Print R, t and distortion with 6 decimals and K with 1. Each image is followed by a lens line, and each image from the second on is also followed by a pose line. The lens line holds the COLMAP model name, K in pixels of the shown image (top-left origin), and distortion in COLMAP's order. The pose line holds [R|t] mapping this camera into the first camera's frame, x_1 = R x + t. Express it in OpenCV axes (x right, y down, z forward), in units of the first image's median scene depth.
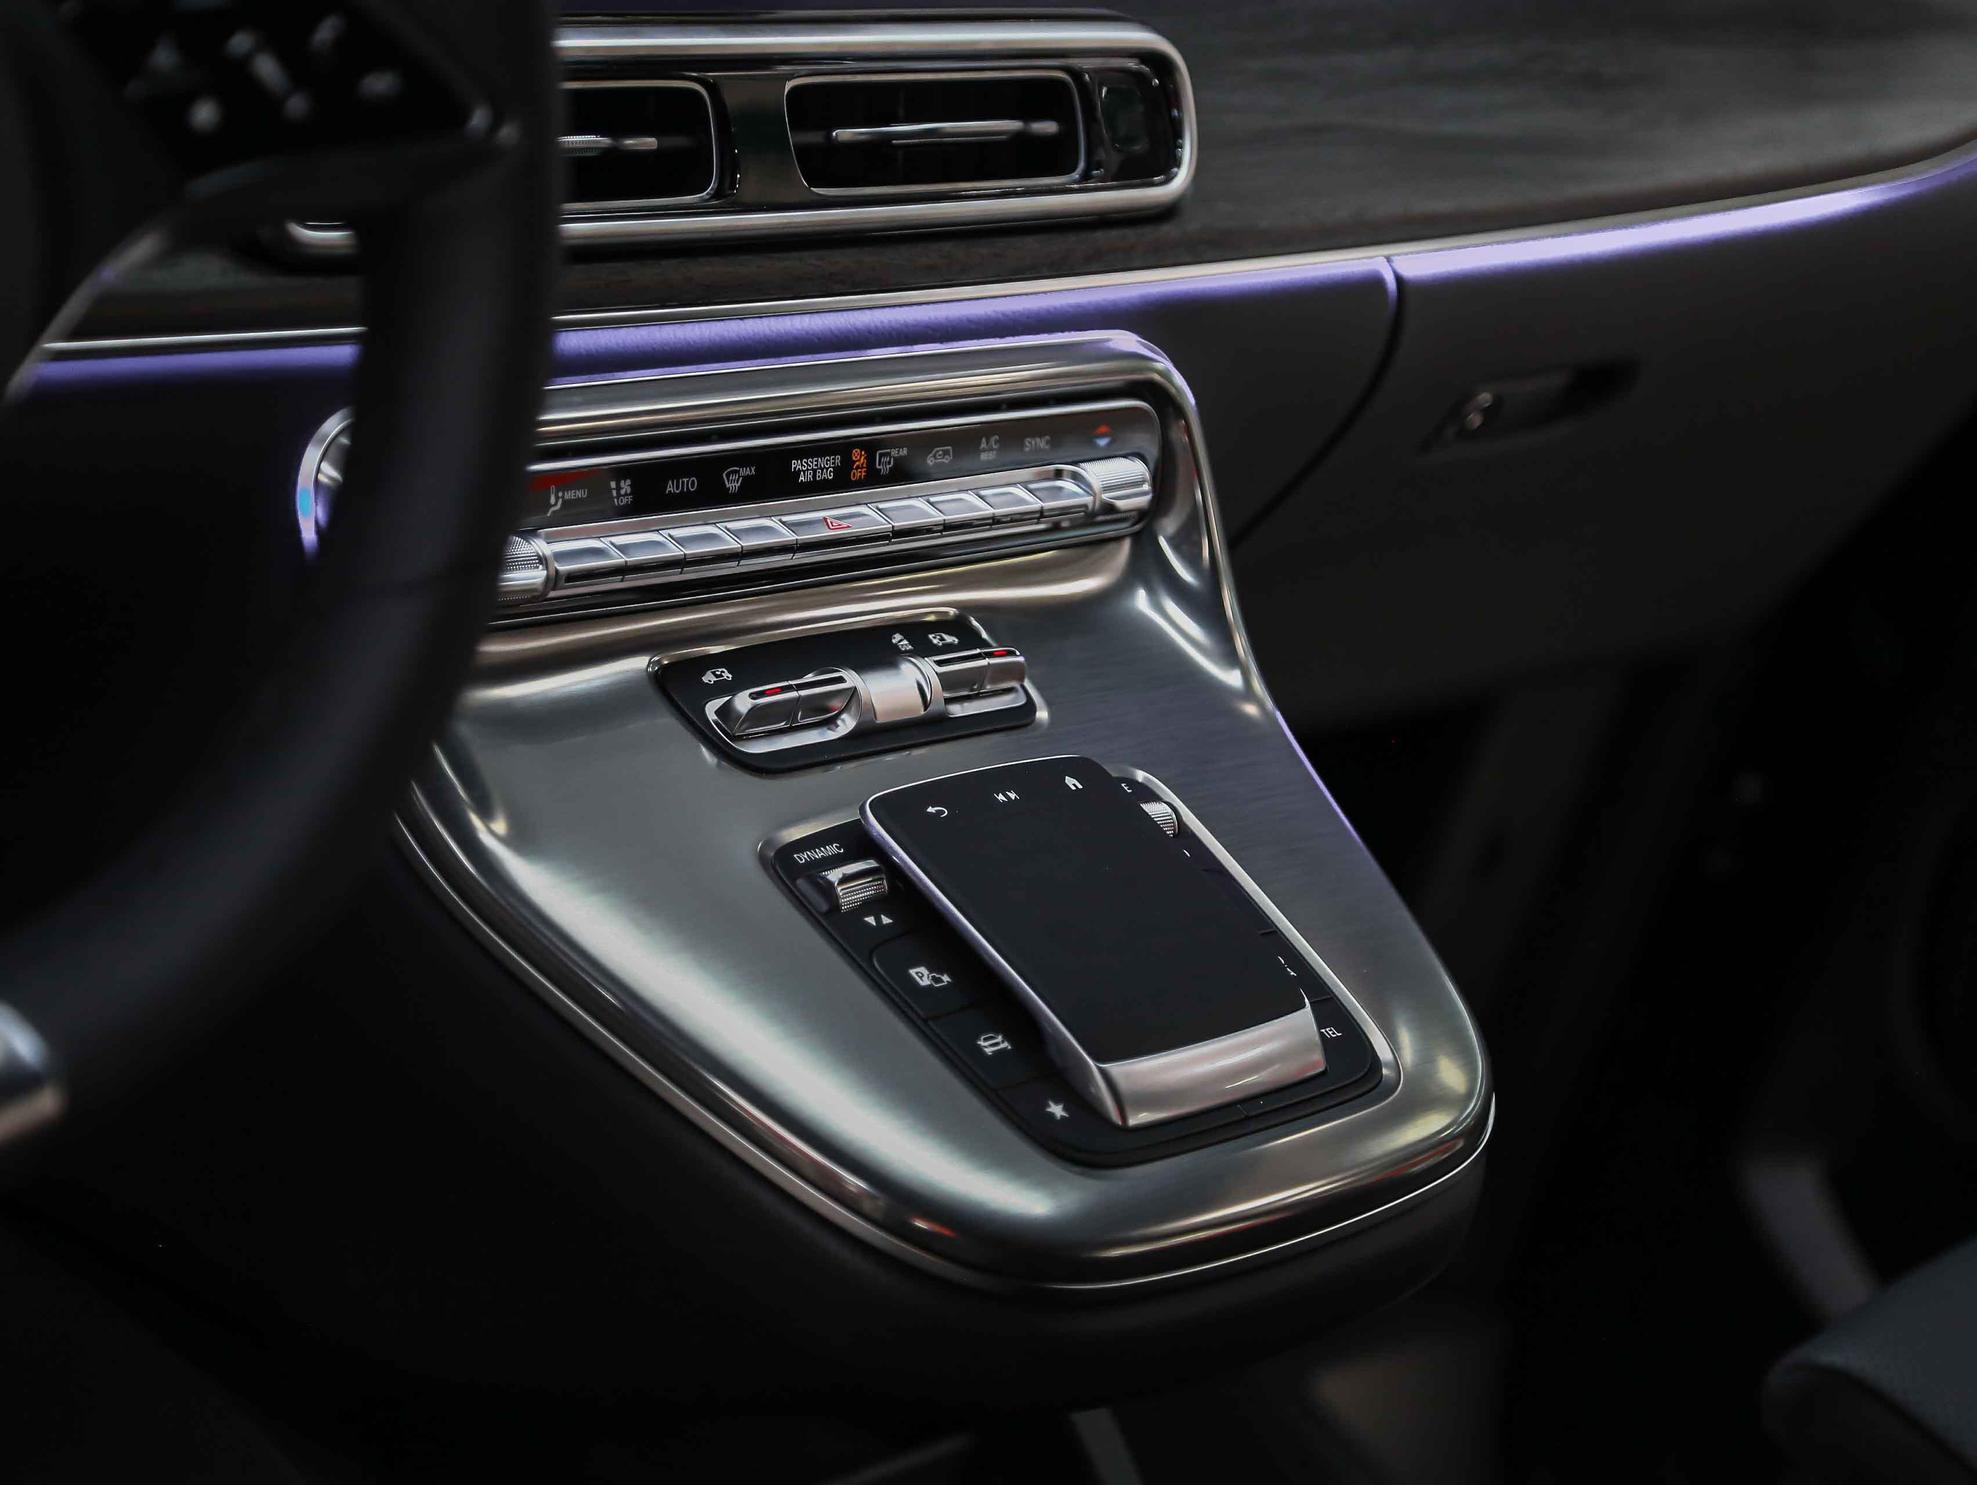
lens RADIAL K [[4850.4, 0, 988.5], [0, 4850.4, 742.5], [0, 0, 1]] dist [0.281054, 0.002883]
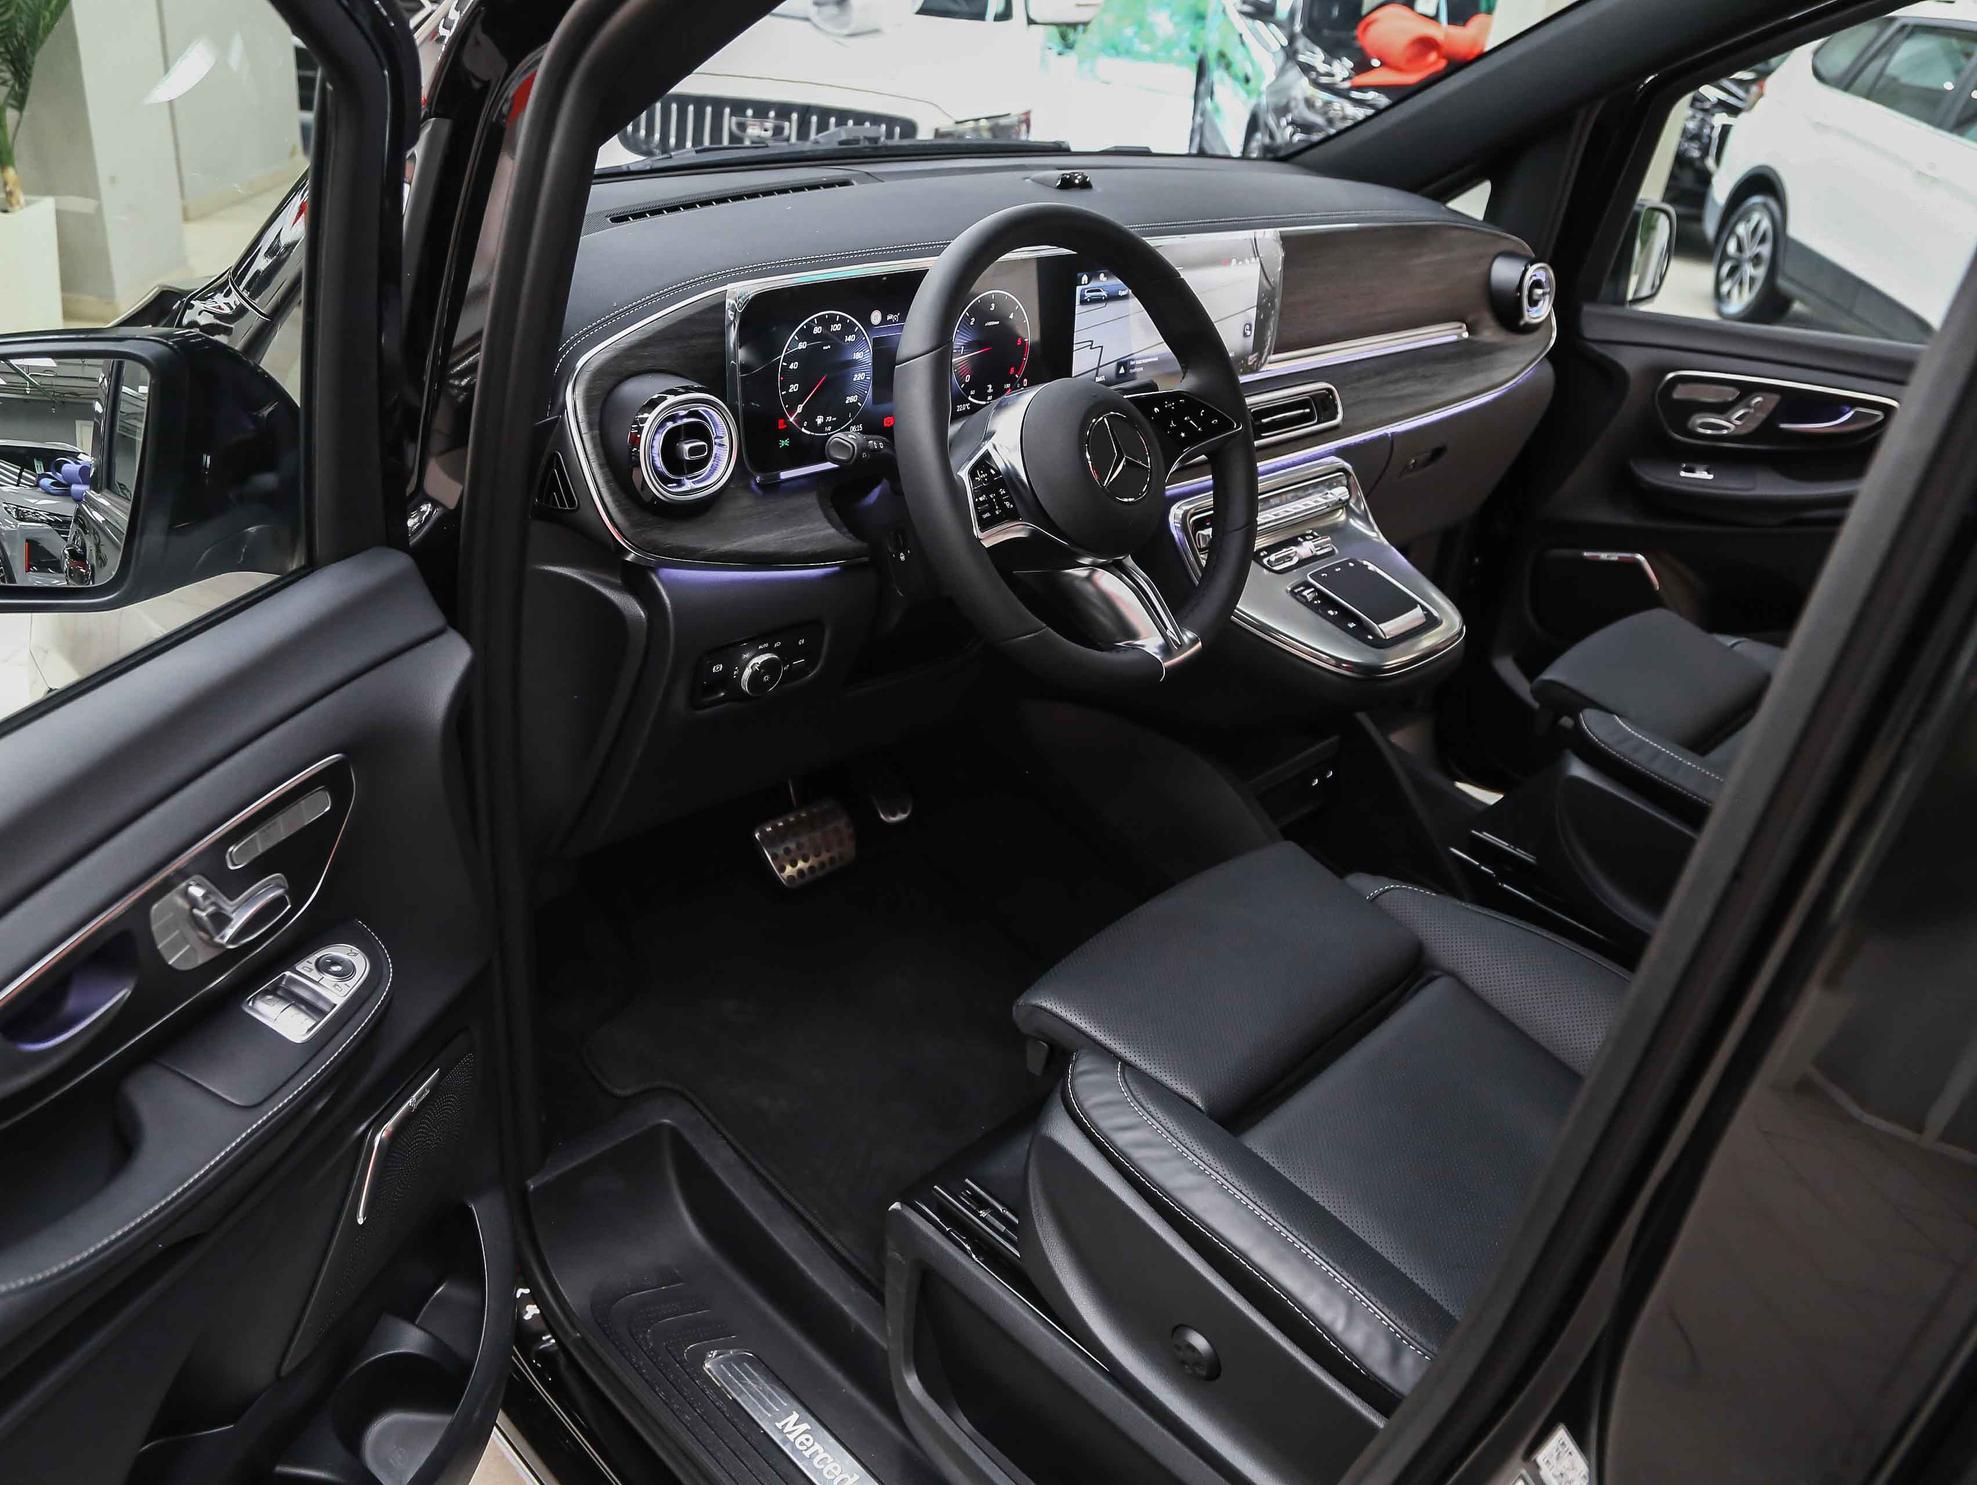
lens RADIAL K [[1509.6, 0, 988.5], [0, 1509.6, 742.5], [0, 0, 1]] dist [-0.133635, 0.089510]
pose [[0.976489, -0.168768, -0.134117, -0.139879], [0.177355, 0.982620, 0.054804, 0.032996], [0.122536, -0.077302, 0.989449, -0.310164]]
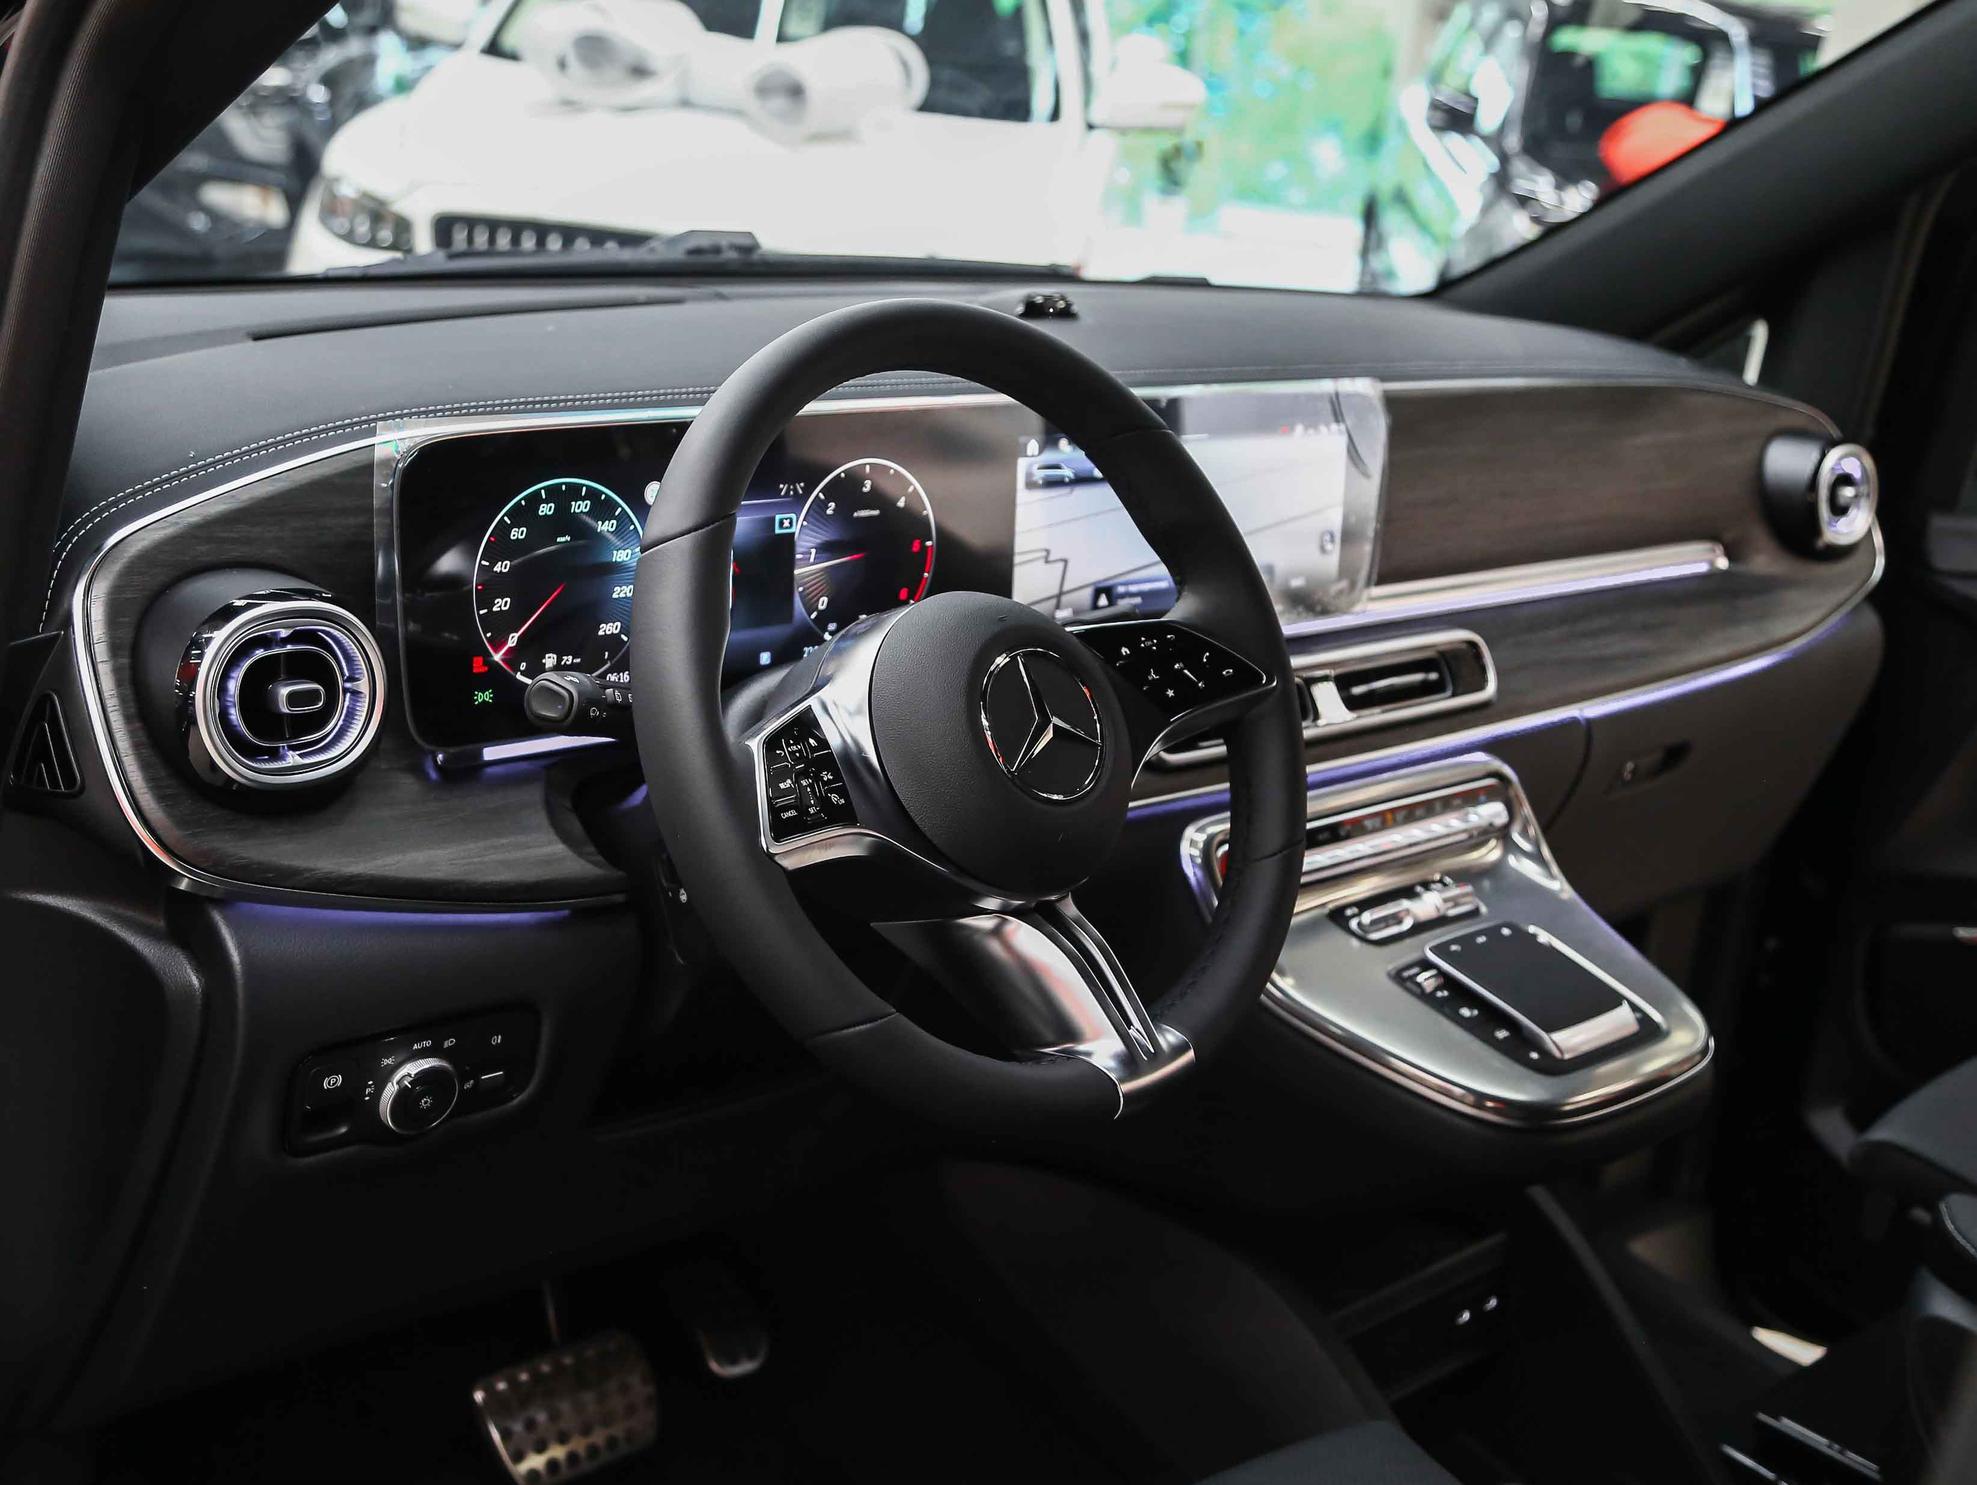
lens RADIAL K [[2386.0, 0, 988.5], [0, 2386.0, 742.5], [0, 0, 1]] dist [0.012012, 0.045336]
pose [[0.975915, -0.181720, -0.120694, -0.073378], [0.161851, 0.974097, -0.157919, 0.062830], [0.146265, 0.134581, 0.980048, -0.207810]]
